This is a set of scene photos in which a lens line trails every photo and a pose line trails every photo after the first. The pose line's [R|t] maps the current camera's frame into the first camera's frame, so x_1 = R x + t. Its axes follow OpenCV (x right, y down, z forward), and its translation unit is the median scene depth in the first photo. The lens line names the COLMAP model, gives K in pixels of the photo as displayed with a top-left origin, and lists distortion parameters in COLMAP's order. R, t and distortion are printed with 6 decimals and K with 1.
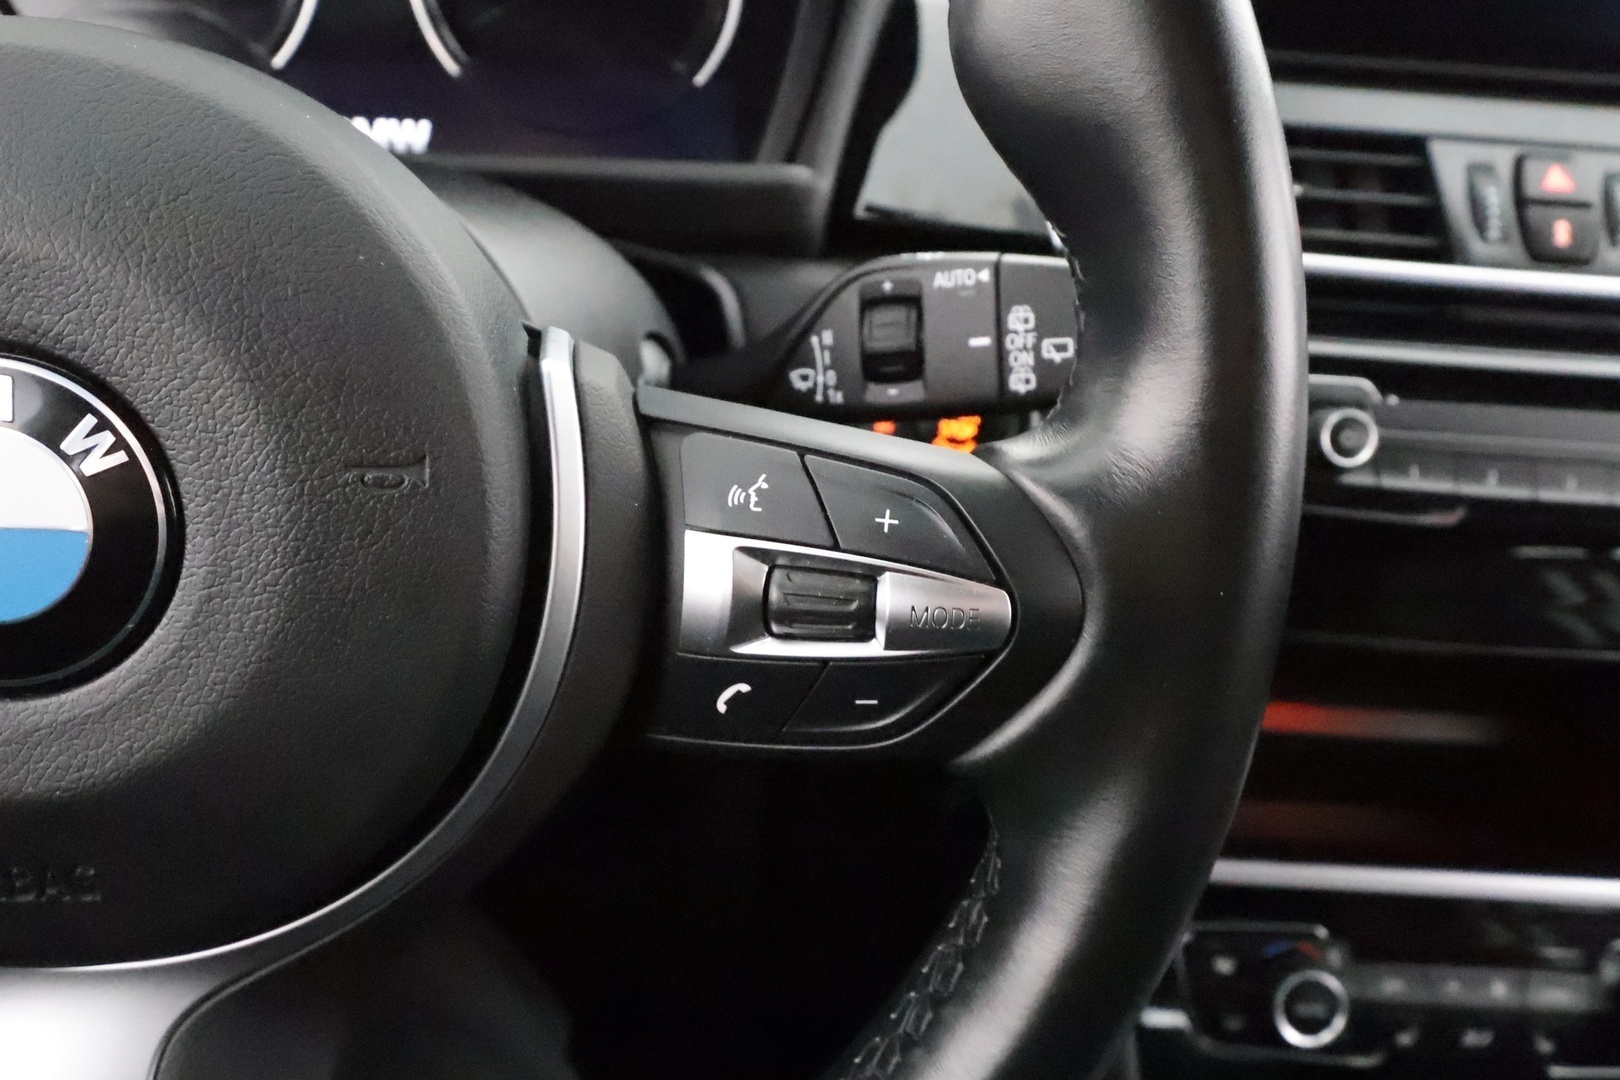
lens RADIAL K [[1277.0, 0, 772.0], [0, 1277.0, 583.7], [0, 0, 1]] dist [-0.000668, -0.019328]
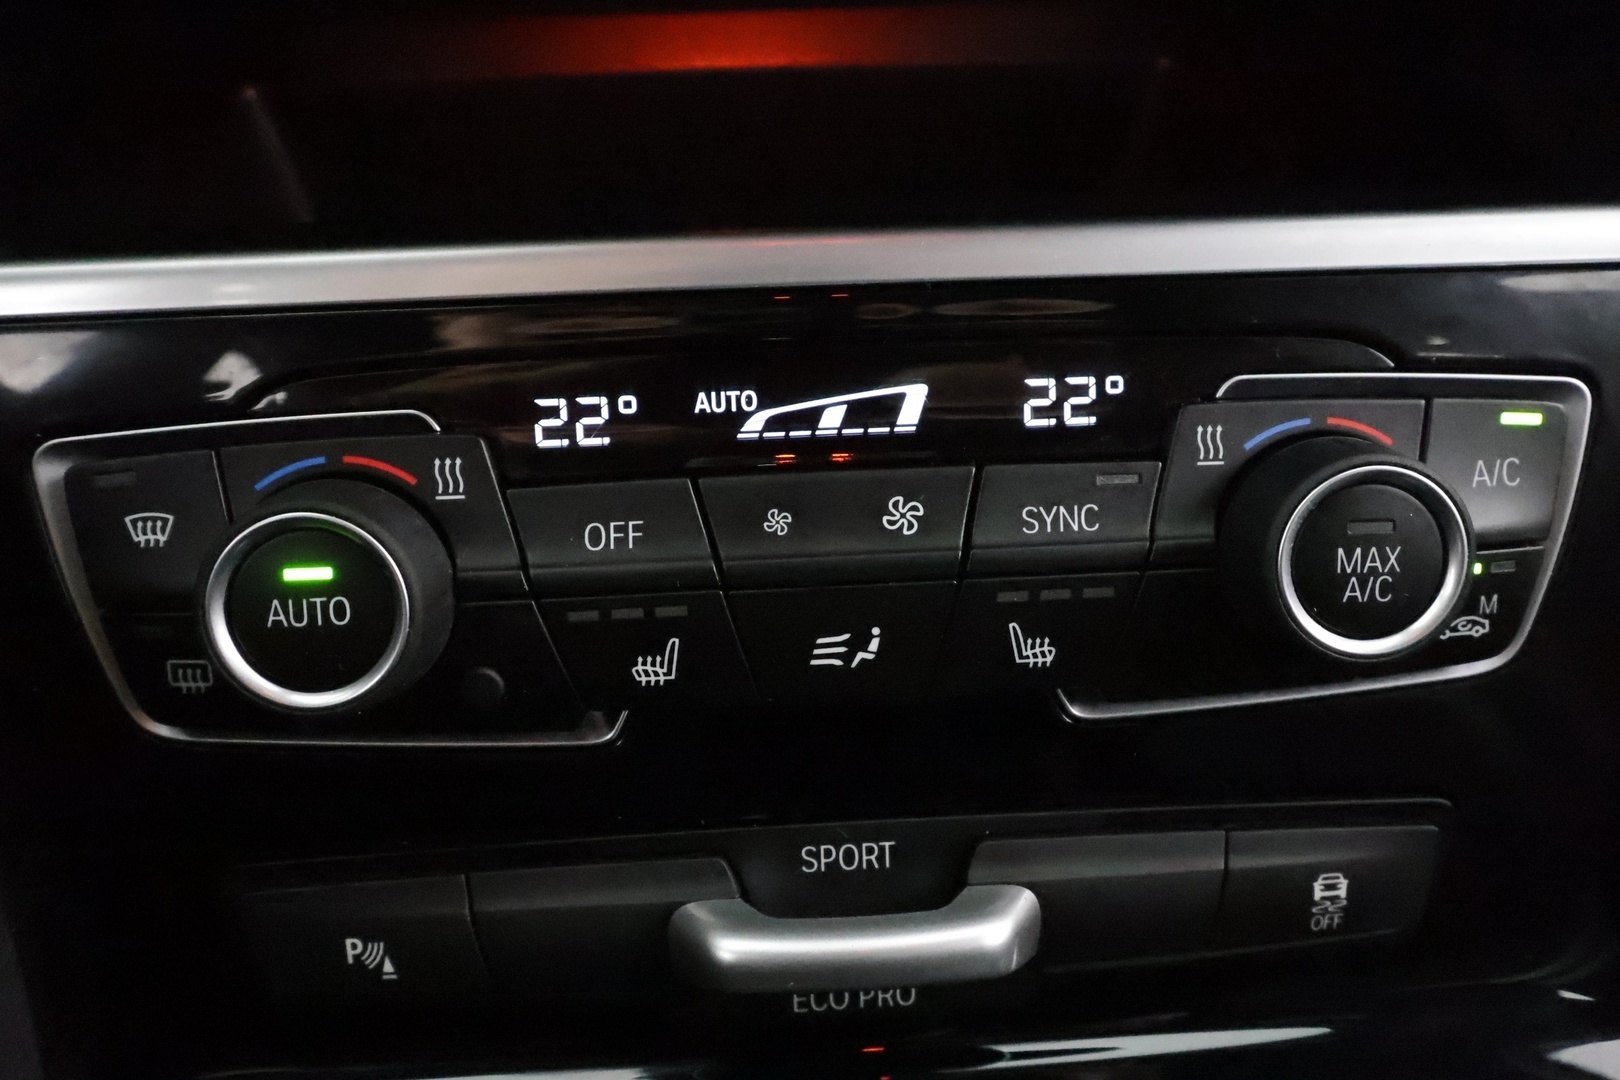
lens RADIAL K [[1277.0, 0, 810.1], [0, 1277.0, 544.7], [0, 0, 1]] dist [-0.000668, -0.019328]
pose [[0.994853, -0.100841, 0.009937, 0.644016], [0.097586, 0.979890, 0.174049, 0.310050], [-0.027289, -0.172183, 0.984687, 0.756031]]
